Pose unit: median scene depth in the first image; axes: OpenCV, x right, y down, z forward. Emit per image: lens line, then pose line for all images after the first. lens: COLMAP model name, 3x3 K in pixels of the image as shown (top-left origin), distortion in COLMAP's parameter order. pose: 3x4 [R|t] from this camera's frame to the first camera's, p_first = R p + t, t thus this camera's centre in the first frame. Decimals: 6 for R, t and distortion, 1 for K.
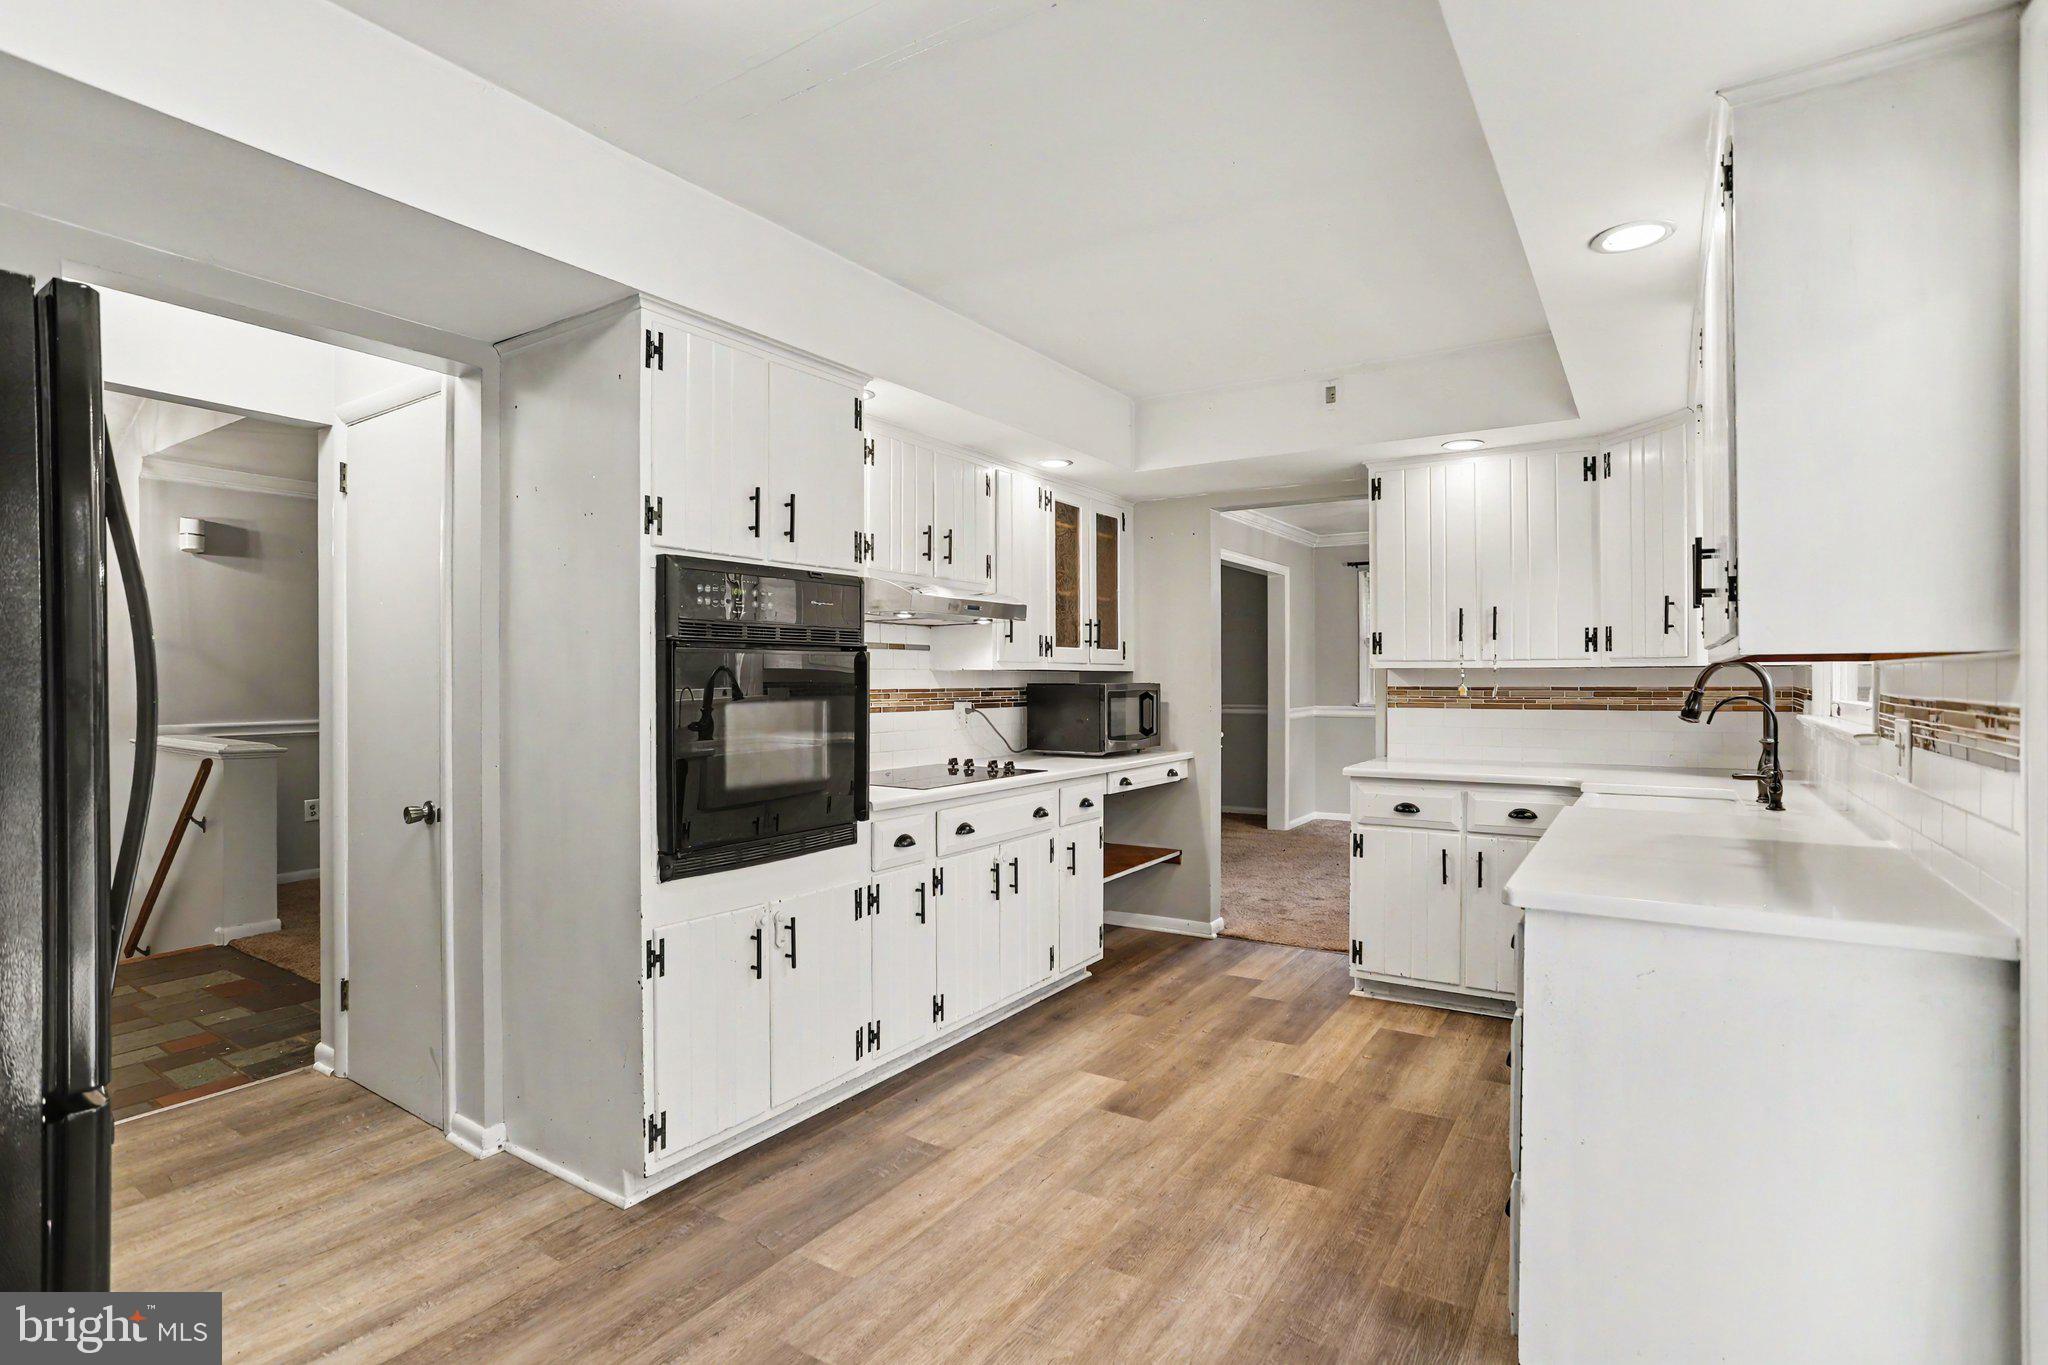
lens RADIAL K [[983.8, 0, 1025.9], [0, 983.8, 672.0], [0, 0, 1]] dist [-0.005196, 0.002220]
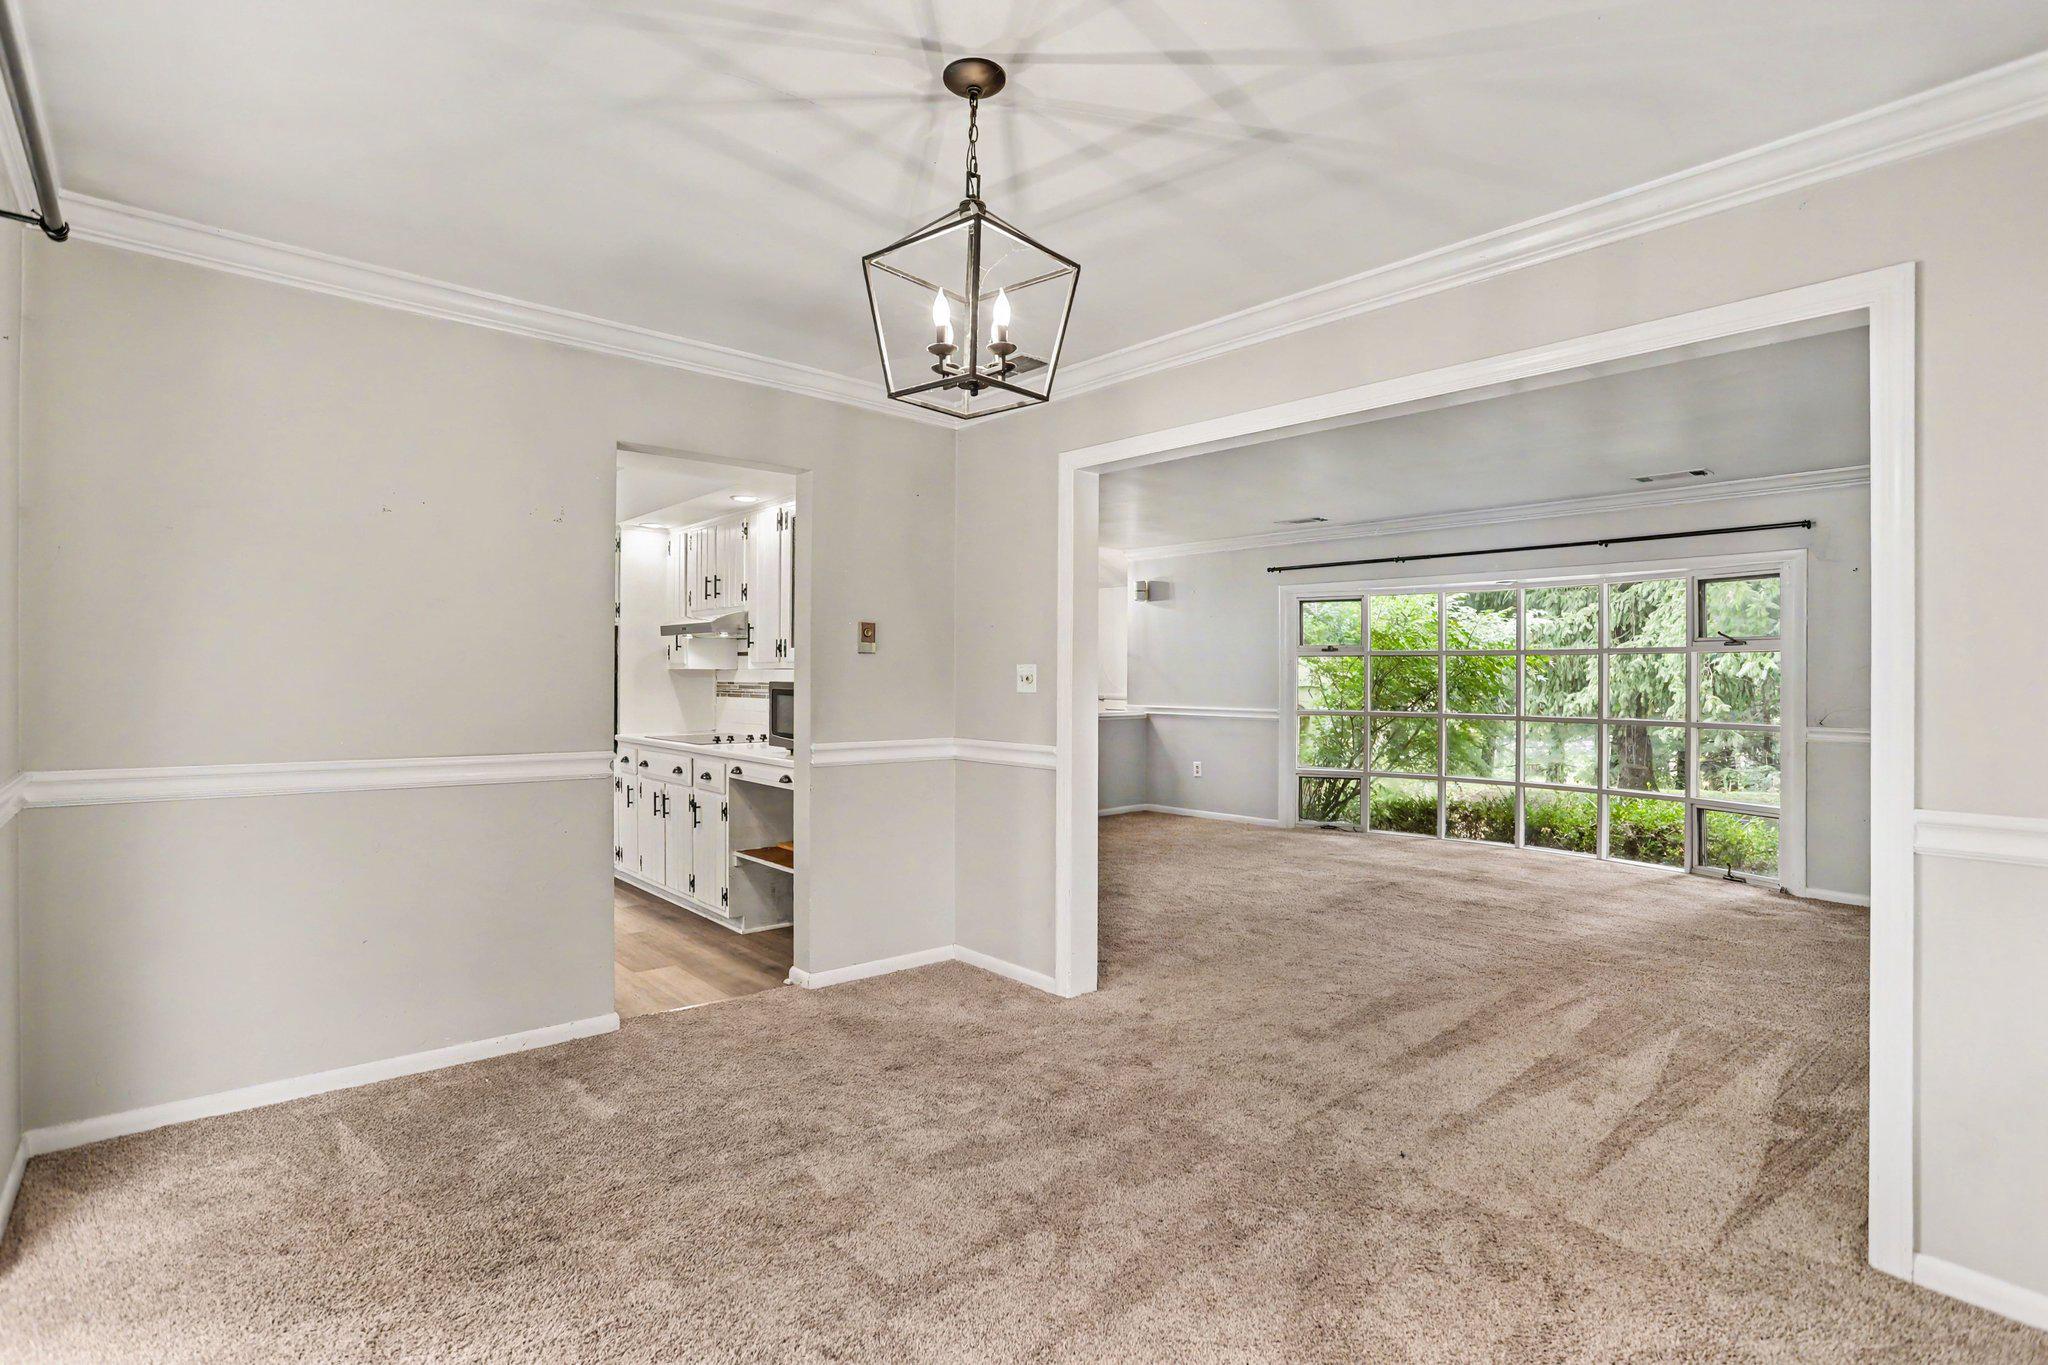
lens RADIAL K [[983.8, 0, 1023.4], [0, 983.8, 674.1], [0, 0, 1]] dist [-0.005196, 0.002220]
pose [[-0.259847, -0.002513, -0.965647, 1.803408], [-0.011207, 0.999937, 0.000414, -0.002903], [0.965585, 0.010929, -0.259859, 2.651290]]
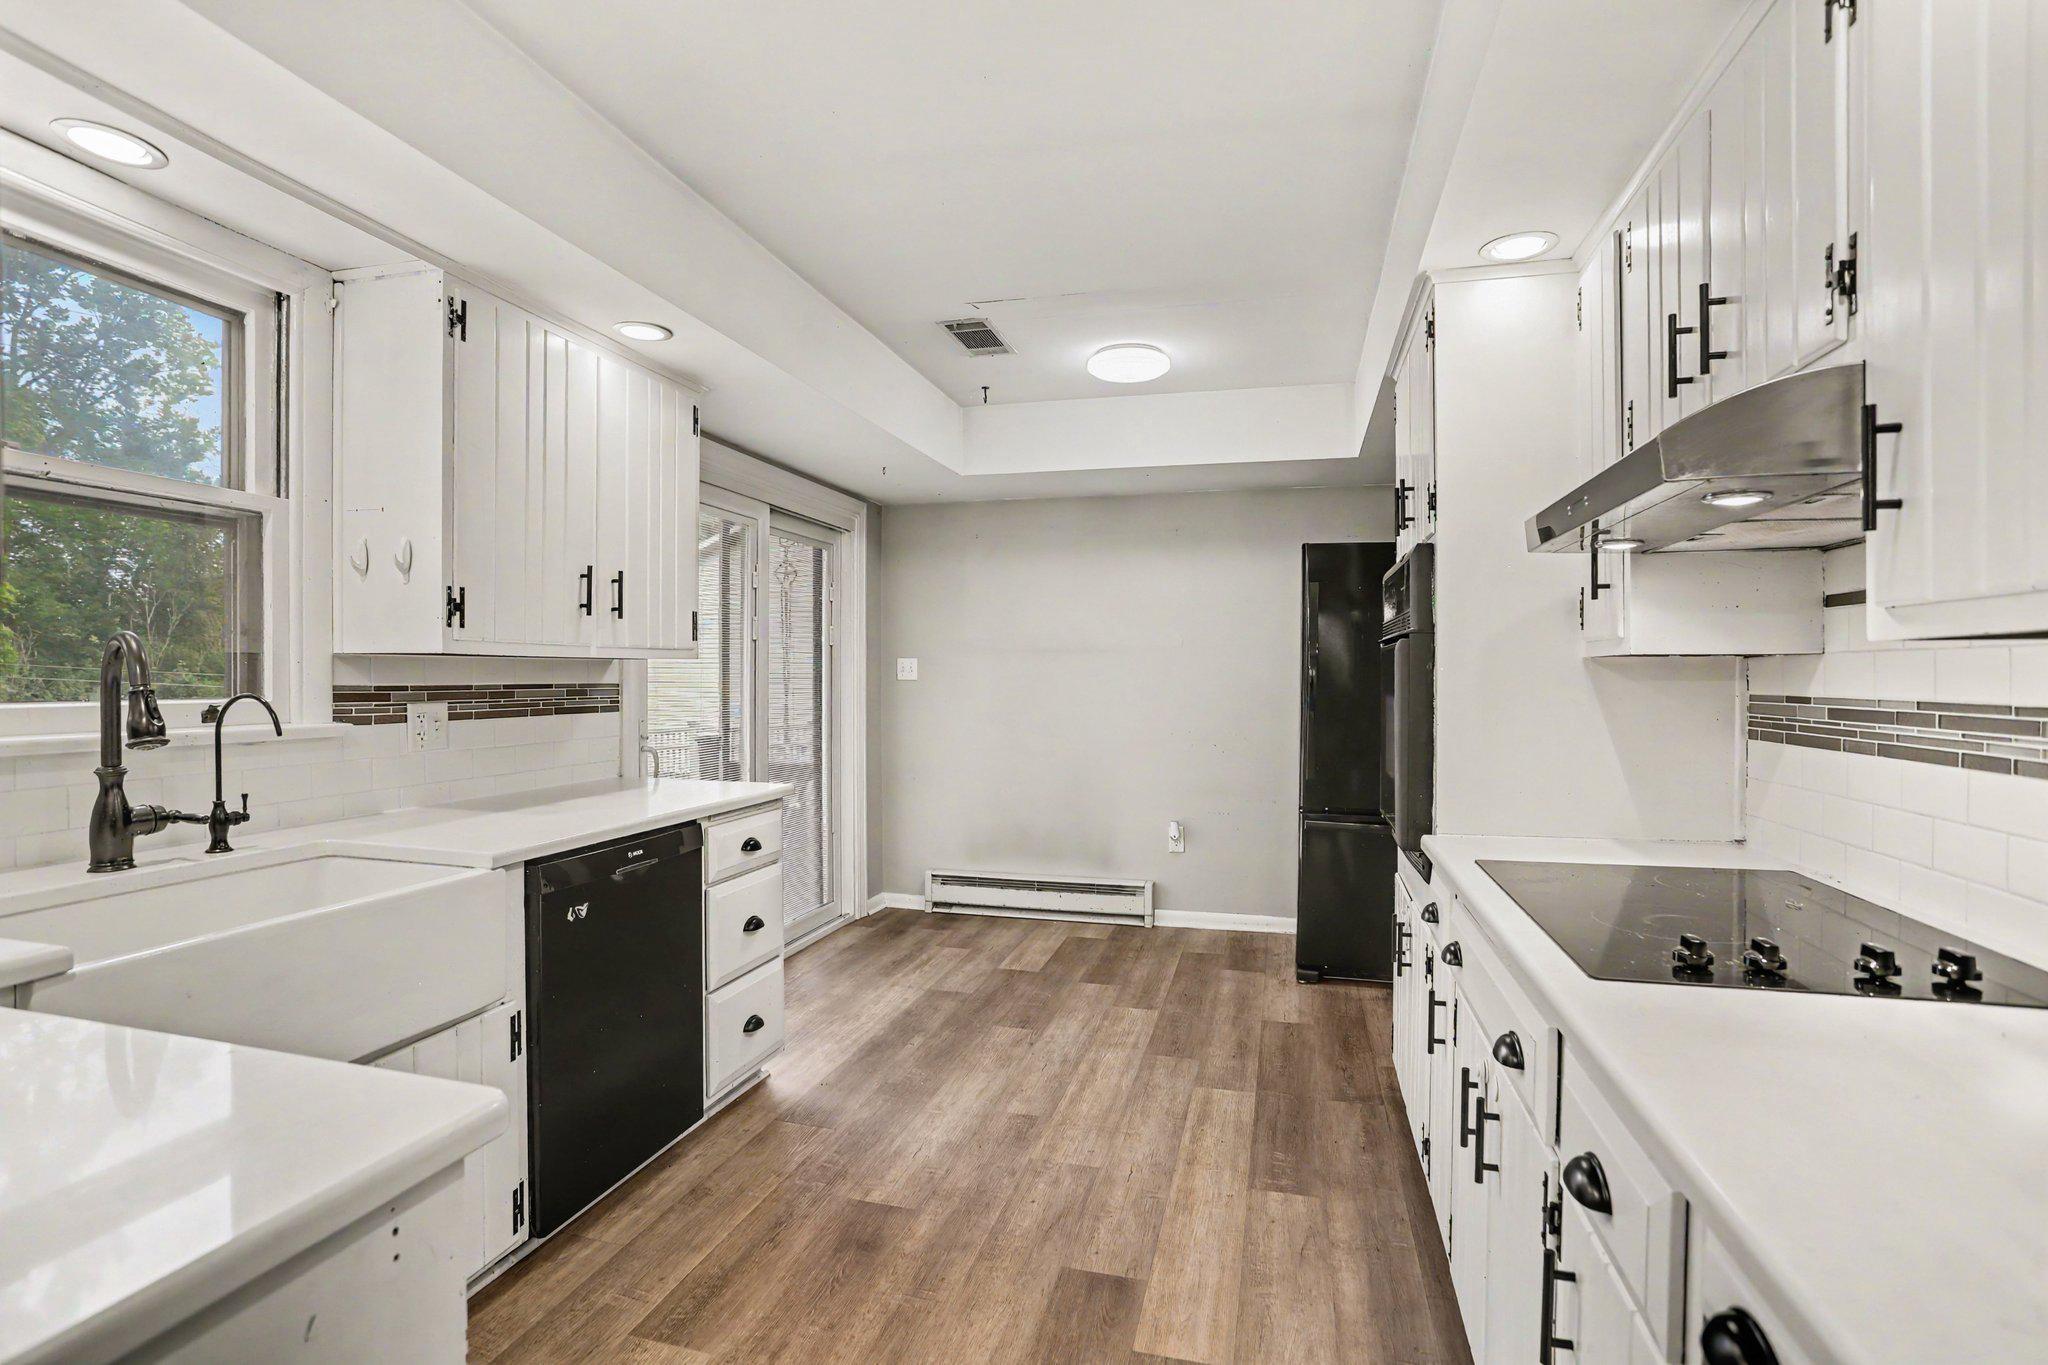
lens RADIAL K [[983.8, 0, 1016.5], [0, 983.8, 679.0], [0, 0, 1]] dist [-0.005196, 0.002220]
pose [[-0.950090, -0.002284, -0.311967, 0.423952], [-0.002269, 0.999997, -0.000413, 0.014635], [0.311967, 0.000315, -0.950093, 1.834382]]
